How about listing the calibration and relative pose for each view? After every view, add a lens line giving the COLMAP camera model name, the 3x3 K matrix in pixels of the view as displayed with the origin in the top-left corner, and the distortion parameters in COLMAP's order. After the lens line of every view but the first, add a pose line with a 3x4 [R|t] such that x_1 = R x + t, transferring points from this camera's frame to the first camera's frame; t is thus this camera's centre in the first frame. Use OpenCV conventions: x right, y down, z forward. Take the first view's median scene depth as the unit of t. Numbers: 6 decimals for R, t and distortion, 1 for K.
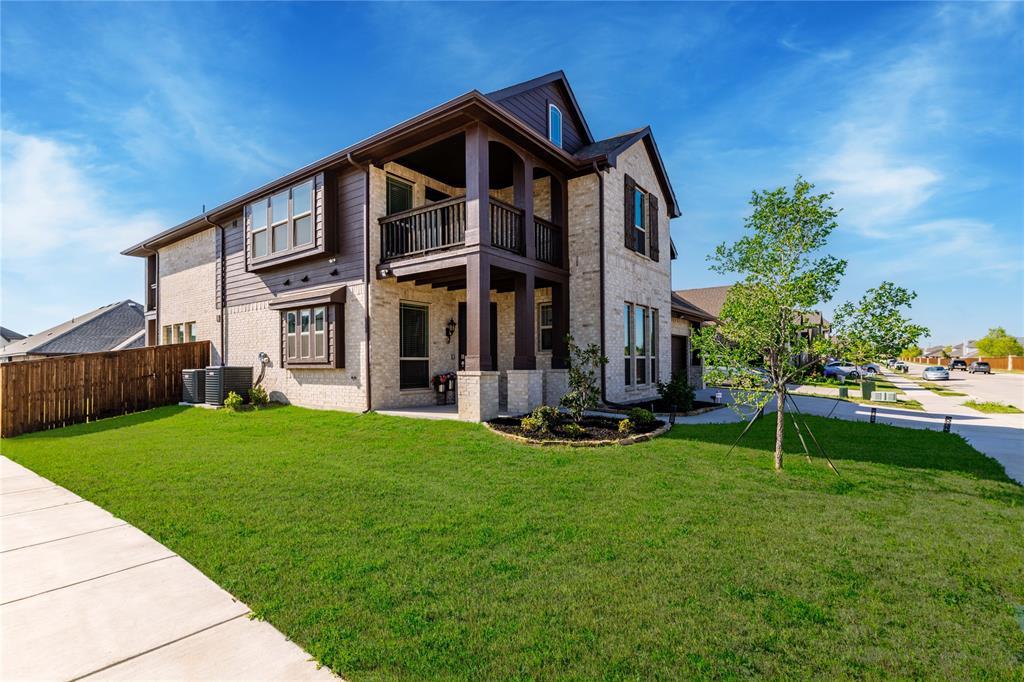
lens RADIAL K [[496.2, 0, 507.4], [0, 496.2, 356.7], [0, 0, 1]] dist [-0.004342, -0.000148]
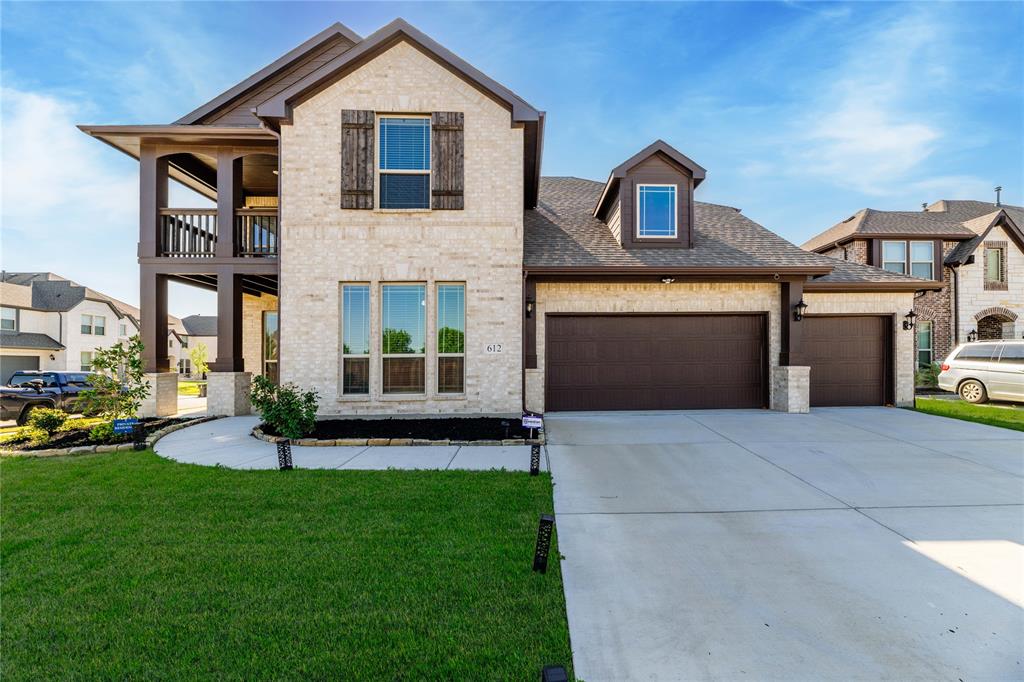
lens RADIAL K [[413.8, 0, 553.4], [0, 413.8, 359.3], [0, 0, 1]] dist [-0.003176, 0.000524]
pose [[0.628201, -0.006648, -0.778023, 0.890825], [0.021047, 0.999743, 0.008452, 0.005732], [0.777766, -0.021685, 0.628179, 0.825864]]
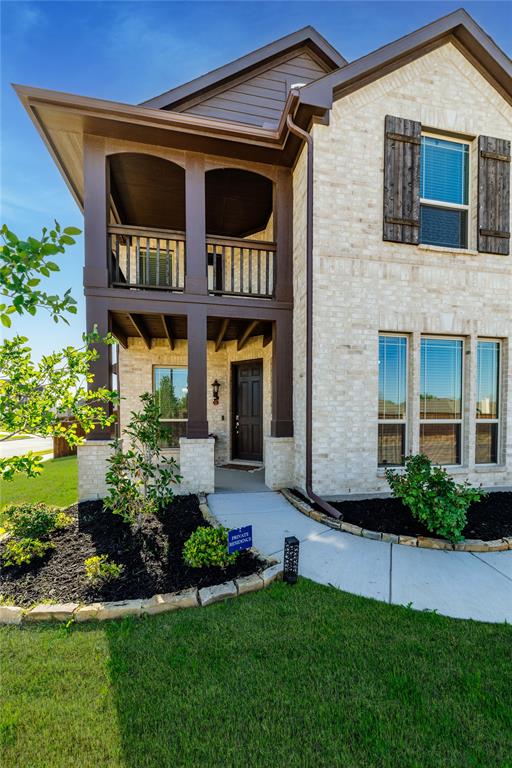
lens RADIAL K [[310.3, 0, 248.2], [0, 310.3, 421.9], [0, 0, 1]] dist [-0.003176, 0.000524]
pose [[0.736492, 0.024763, -0.675993, 0.365315], [0.007830, 0.998951, 0.045125, -0.018165], [0.676401, -0.038527, 0.735525, 0.582311]]
